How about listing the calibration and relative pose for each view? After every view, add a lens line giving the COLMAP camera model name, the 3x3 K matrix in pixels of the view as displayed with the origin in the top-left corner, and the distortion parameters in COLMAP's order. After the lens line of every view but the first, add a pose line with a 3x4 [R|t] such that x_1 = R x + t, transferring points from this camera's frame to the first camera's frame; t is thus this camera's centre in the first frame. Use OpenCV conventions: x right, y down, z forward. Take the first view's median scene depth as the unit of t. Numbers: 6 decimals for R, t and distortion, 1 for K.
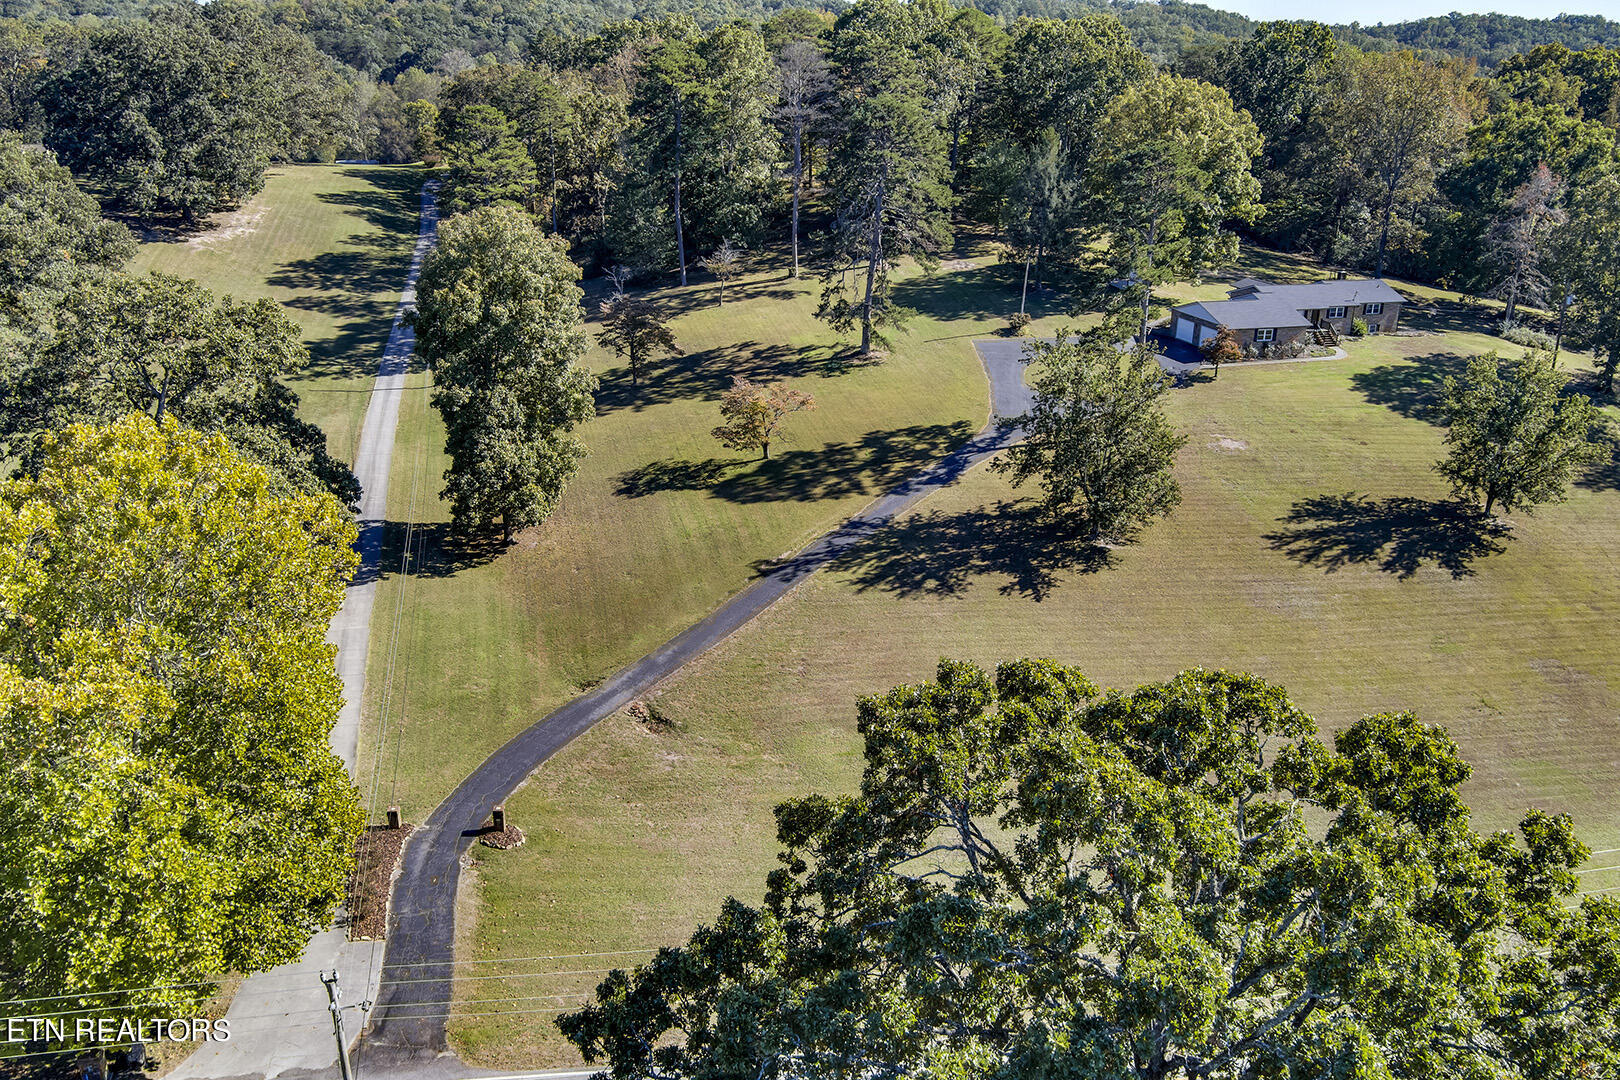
lens RADIAL K [[1333.7, 0, 810.0], [0, 1333.7, 540.0], [0, 0, 1]] dist [-0.002655, 0.006584]
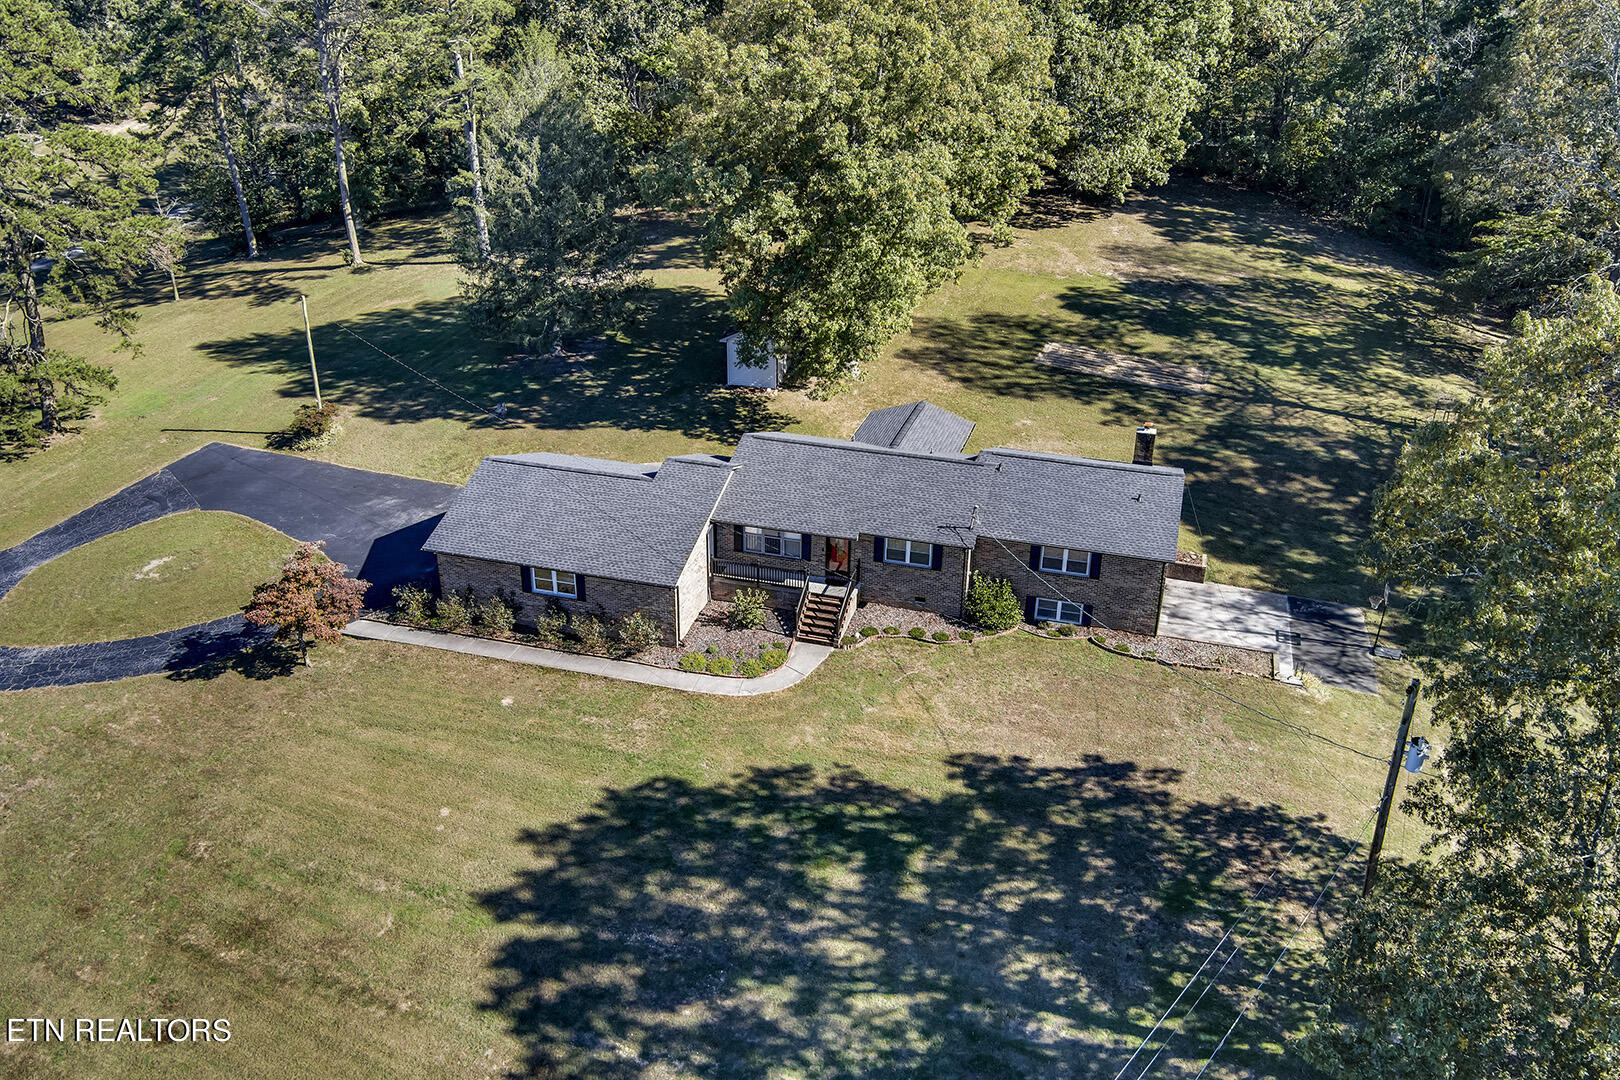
lens RADIAL K [[1244.9, 0, 803.2], [0, 1244.9, 599.6], [0, 0, 1]] dist [-0.035749, 0.003247]
pose [[0.809947, 0.265273, -0.523083, 0.463045], [-0.197981, 0.963179, 0.181905, -0.181804], [0.552077, -0.043772, 0.832644, 0.599396]]
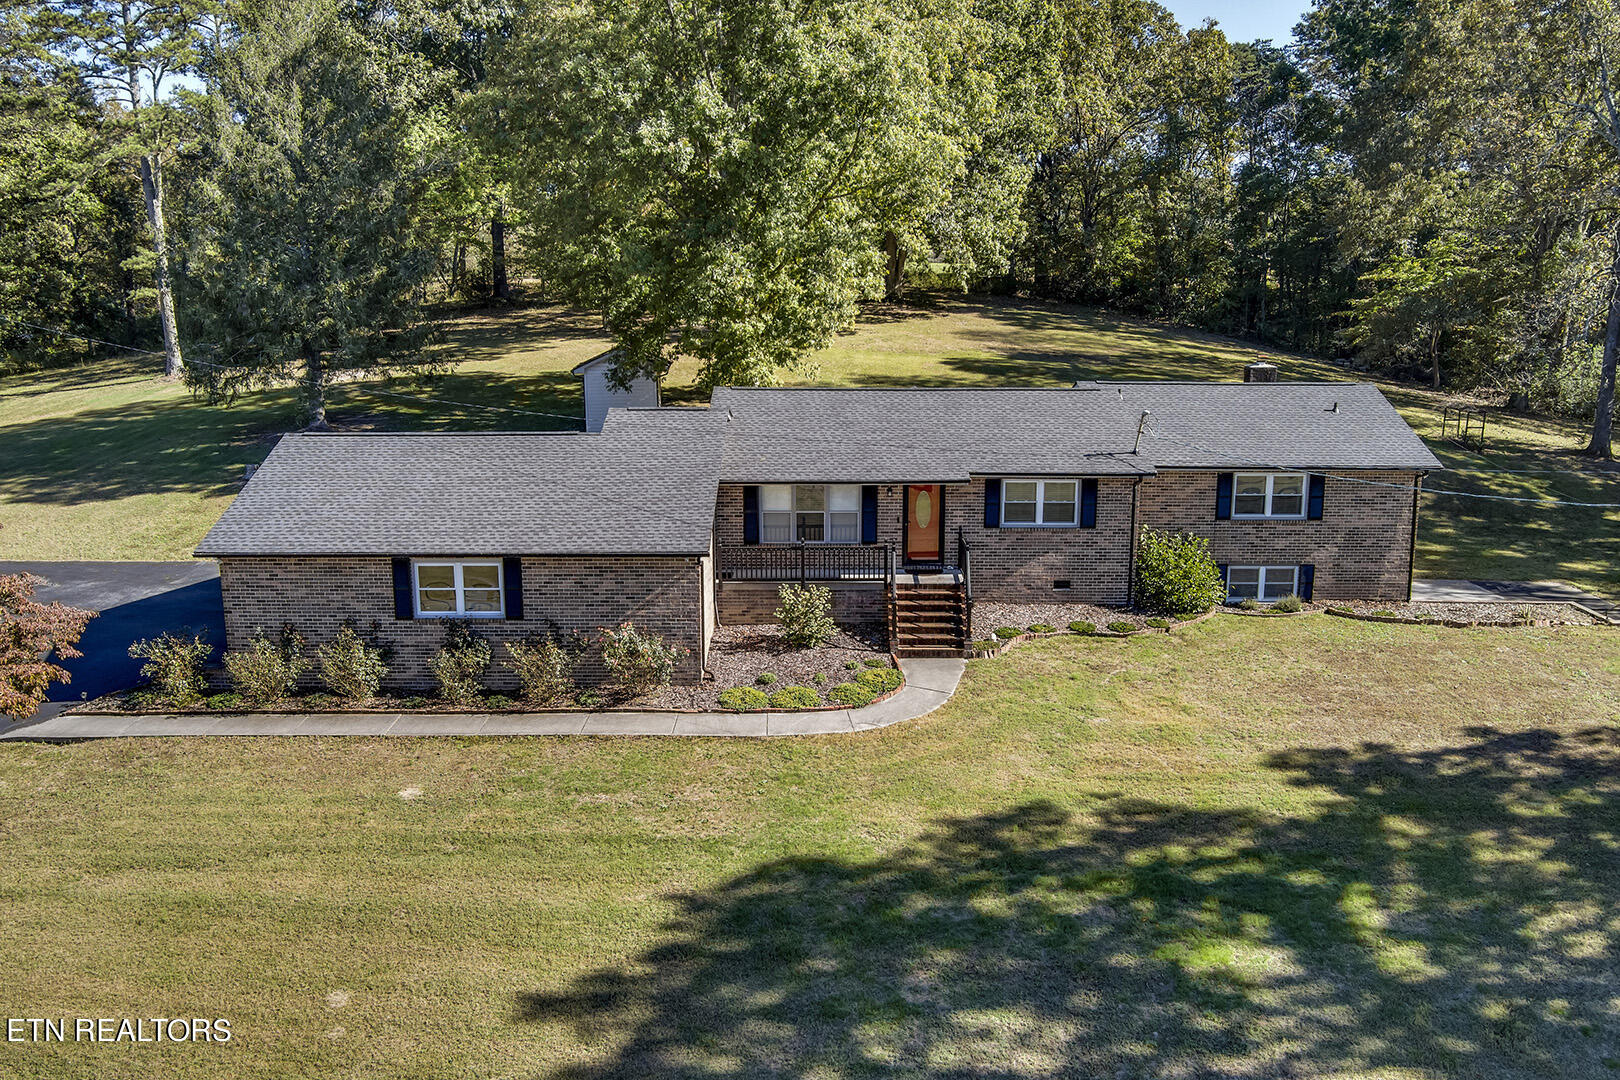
lens RADIAL K [[1344.6, 0, 818.3], [0, 1344.6, 624.7], [0, 0, 1]] dist [-0.067780, 0.004254]
pose [[0.941545, 0.059124, -0.331657, 0.366080], [-0.092994, 0.991842, -0.087189, -0.109599], [0.323796, 0.112934, 0.939362, 0.662890]]
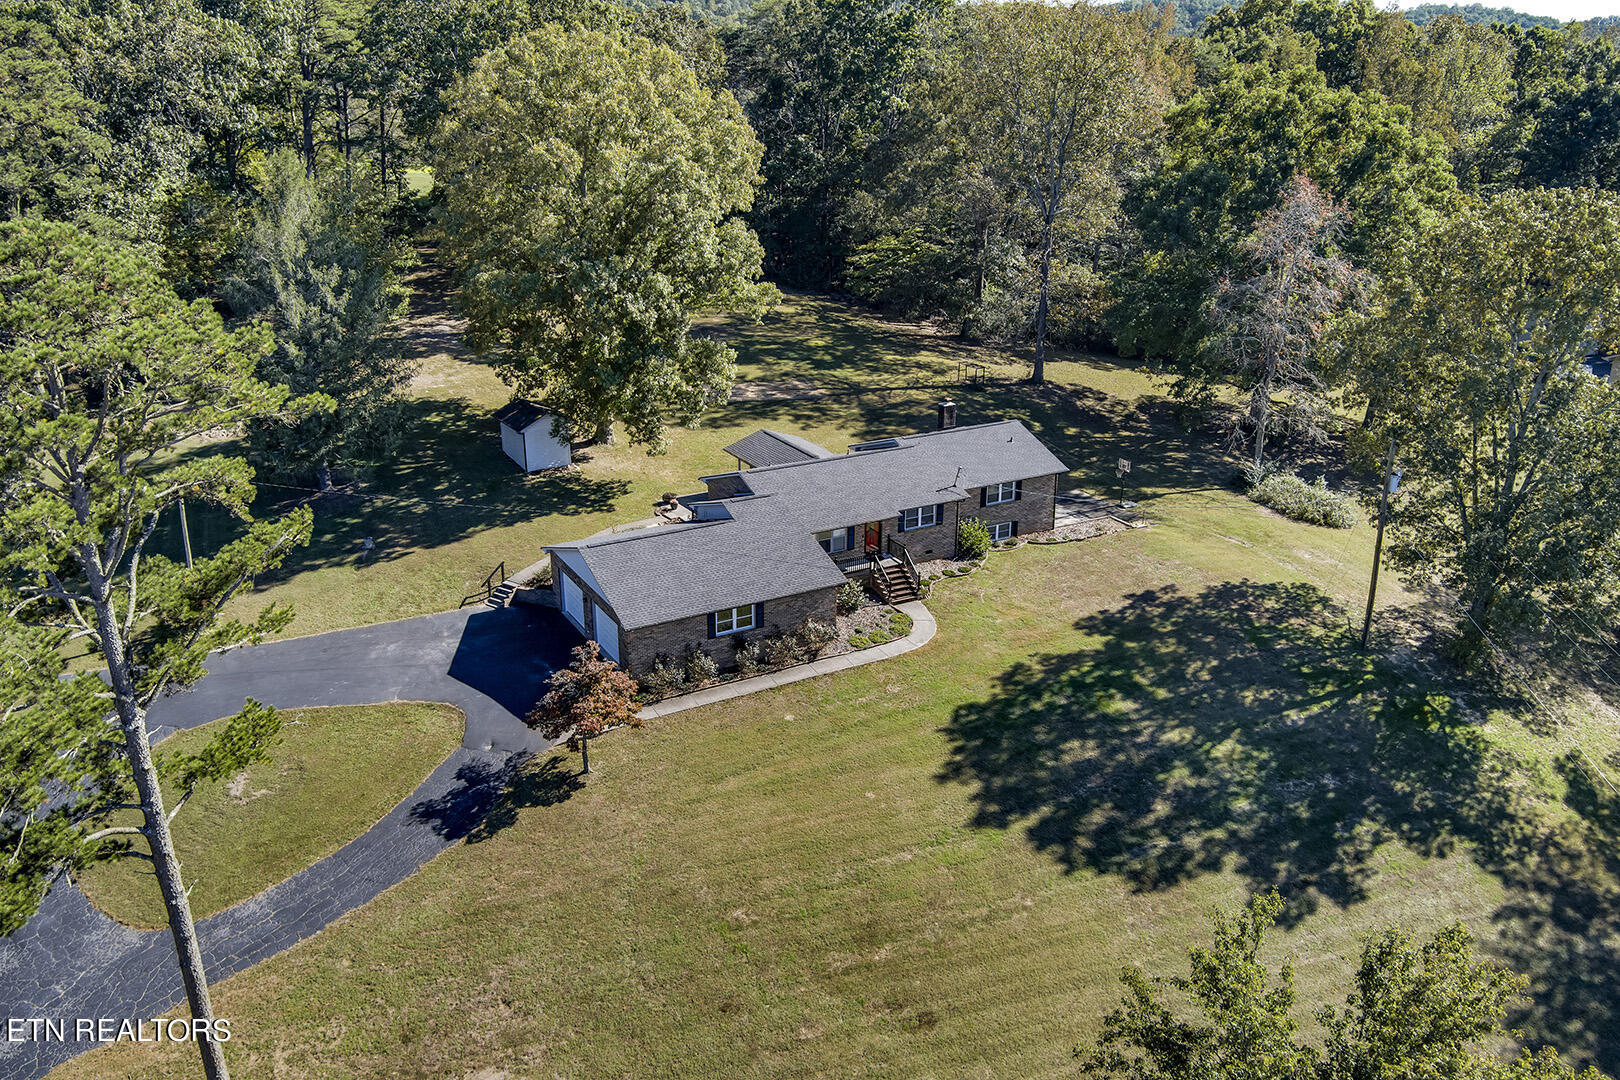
lens RADIAL K [[1333.7, 0, 810.0], [0, 1333.7, 540.0], [0, 0, 1]] dist [-0.002655, 0.006584]
pose [[0.982236, -0.080966, 0.169283, 0.234339], [0.080503, 0.996708, 0.009609, -0.145279], [-0.169503, 0.004190, 0.985521, 0.470093]]
